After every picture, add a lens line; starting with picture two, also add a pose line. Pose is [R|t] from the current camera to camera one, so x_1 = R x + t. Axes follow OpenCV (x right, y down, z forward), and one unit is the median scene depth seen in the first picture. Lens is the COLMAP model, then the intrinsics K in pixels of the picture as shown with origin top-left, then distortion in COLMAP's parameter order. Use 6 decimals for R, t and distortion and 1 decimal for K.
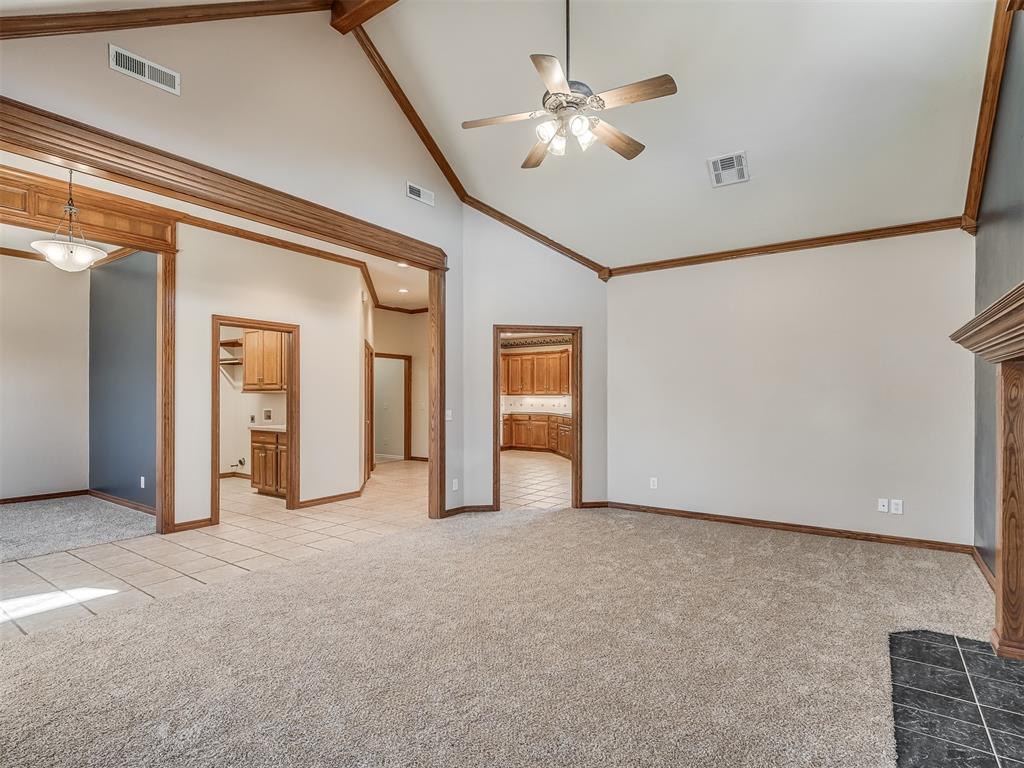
lens RADIAL K [[515.9, 0, 512.7], [0, 515.9, 397.6], [0, 0, 1]] dist [-0.001367, -0.005967]
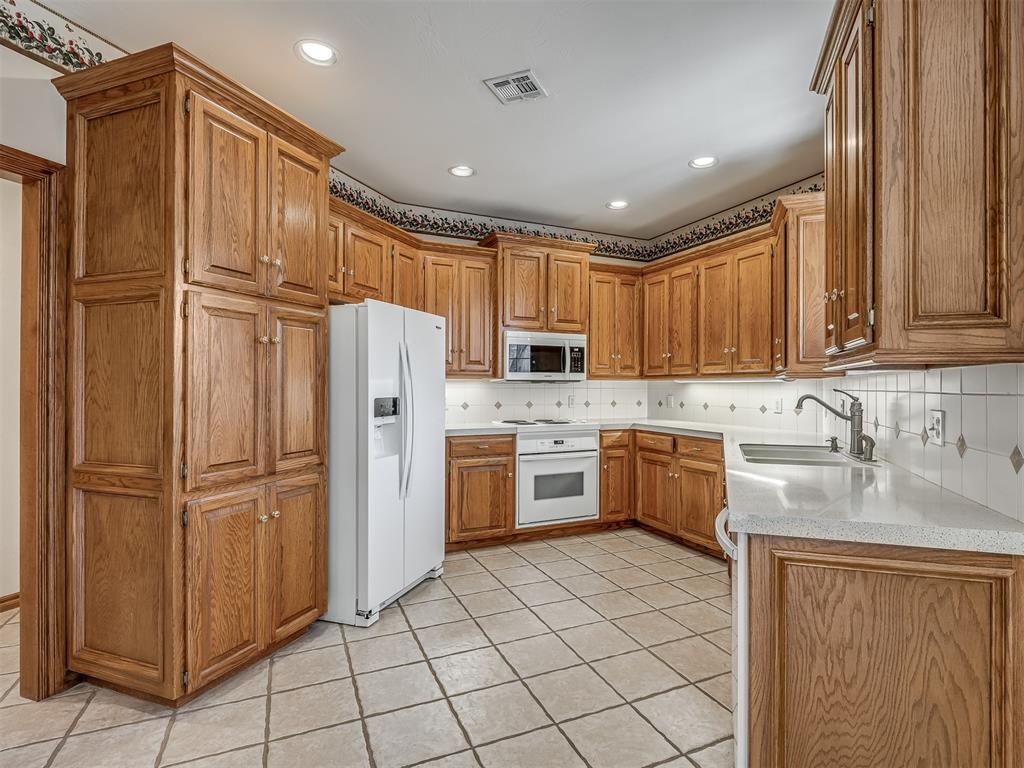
lens RADIAL K [[515.9, 0, 544.6], [0, 515.9, 391.2], [0, 0, 1]] dist [-0.001367, -0.005967]
pose [[0.876097, 0.009721, -0.482037, 0.115912], [-0.010850, 0.999941, 0.000446, 0.005236], [0.482013, 0.004839, 0.876151, 0.655085]]
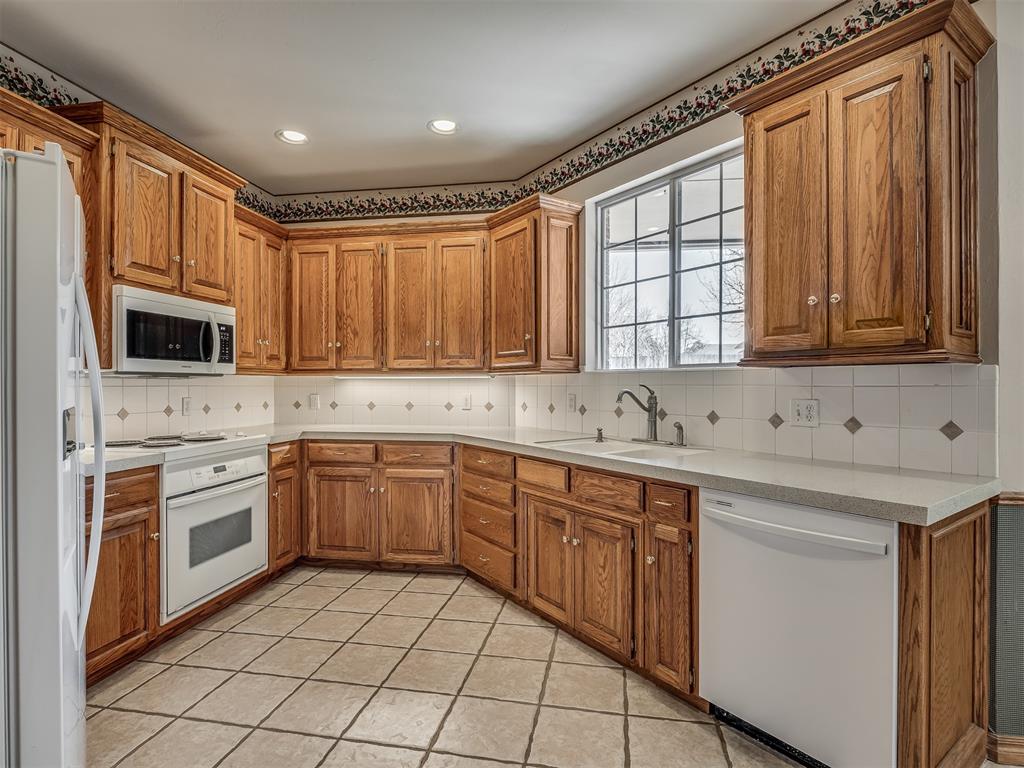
lens RADIAL K [[515.9, 0, 515.4], [0, 515.9, 391.0], [0, 0, 1]] dist [-0.001367, -0.005967]
pose [[0.909210, -0.003525, 0.416324, -0.013827], [0.003435, 0.999994, 0.000967, 0.005724], [-0.416325, 0.000551, 0.909216, 0.703372]]
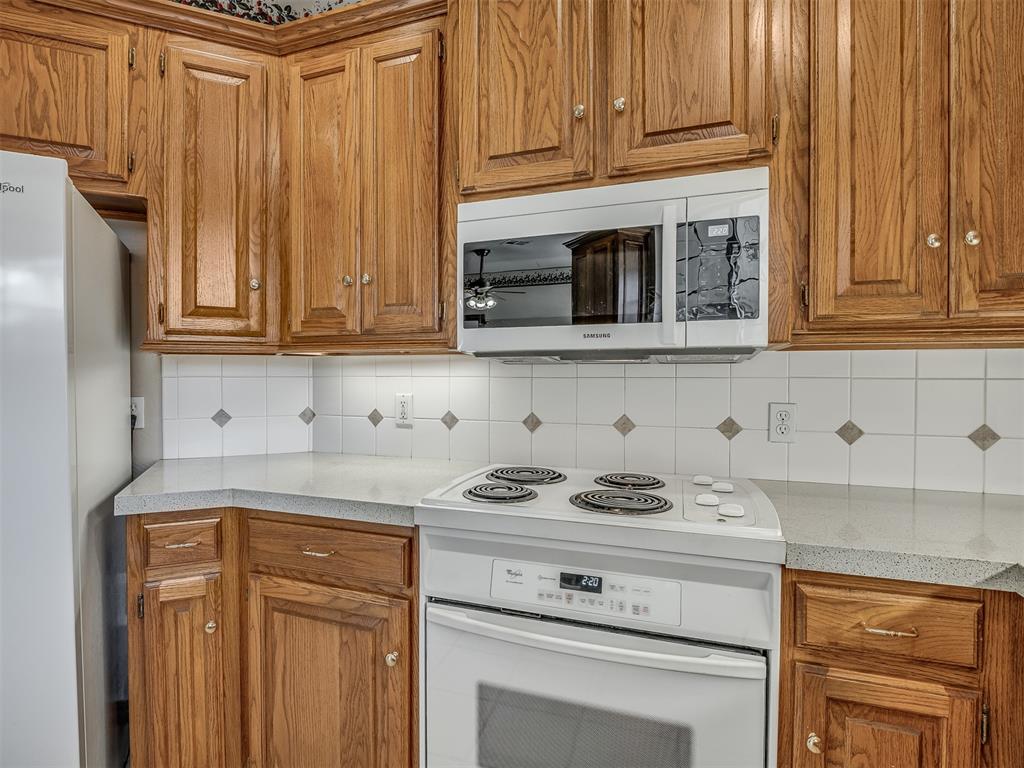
lens RADIAL K [[515.9, 0, 527.9], [0, 515.9, 383.8], [0, 0, 1]] dist [-0.001367, -0.005967]
pose [[0.258053, 0.018524, -0.965953, 0.045165], [-0.012782, 0.999794, 0.015758, 0.003186], [0.966046, 0.008280, 0.258237, 0.920674]]
